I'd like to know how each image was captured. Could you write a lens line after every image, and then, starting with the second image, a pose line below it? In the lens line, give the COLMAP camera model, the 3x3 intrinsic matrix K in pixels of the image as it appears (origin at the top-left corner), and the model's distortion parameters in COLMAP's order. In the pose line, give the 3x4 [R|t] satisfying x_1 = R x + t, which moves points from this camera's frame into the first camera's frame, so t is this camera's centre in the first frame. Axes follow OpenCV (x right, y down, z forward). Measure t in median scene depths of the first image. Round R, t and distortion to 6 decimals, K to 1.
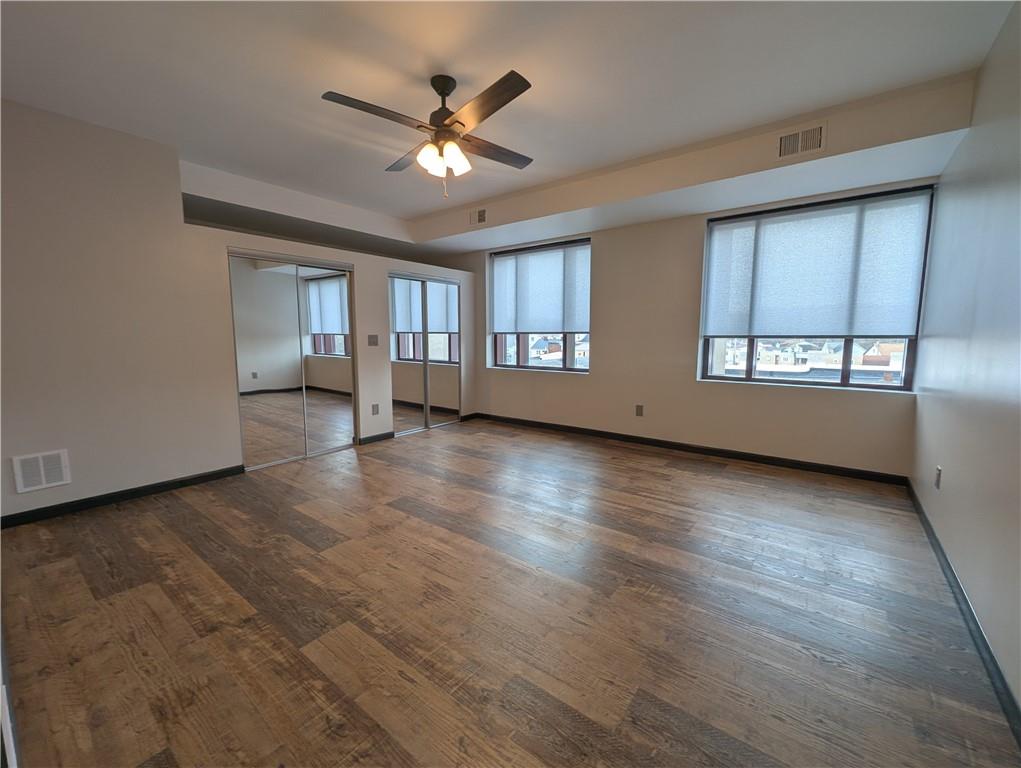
lens RADIAL K [[421.0, 0, 510.5], [0, 421.0, 384.0], [0, 0, 1]] dist [-0.008905, -0.000400]
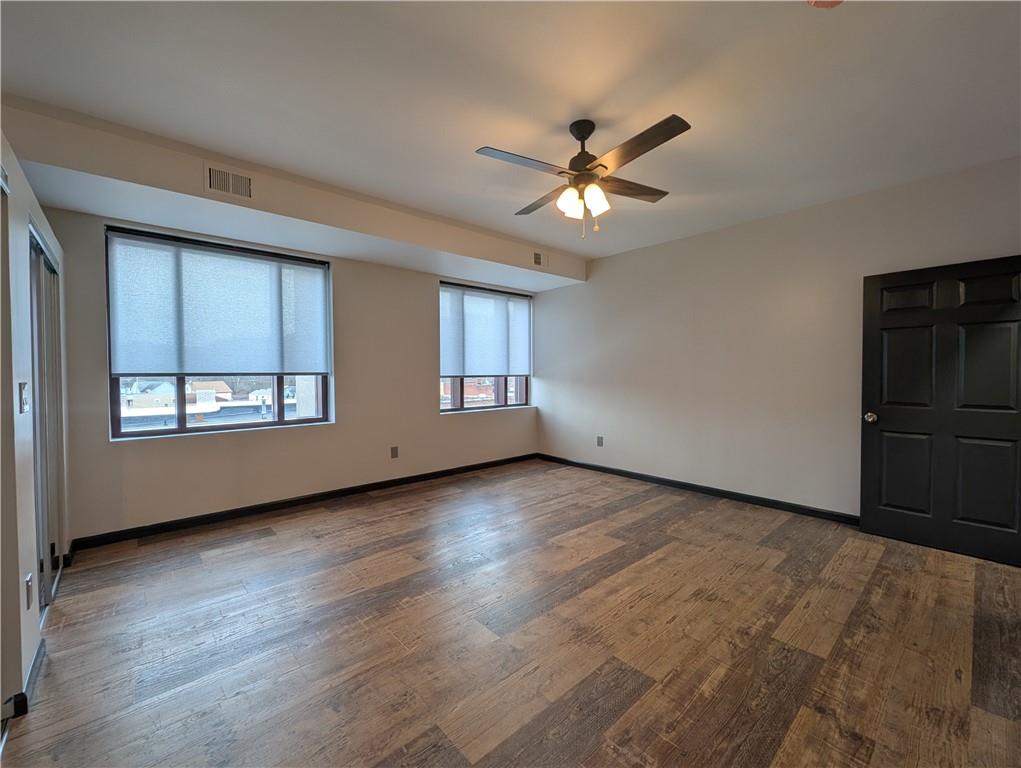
lens RADIAL K [[422.2, 0, 510.5], [0, 422.2, 384.0], [0, 0, 1]] dist [0.019986, -0.007596]
pose [[0.175252, -0.030448, 0.984053, -1.191446], [0.116849, 0.993100, 0.009918, -0.143019], [-0.977565, 0.113248, 0.177600, 1.041638]]
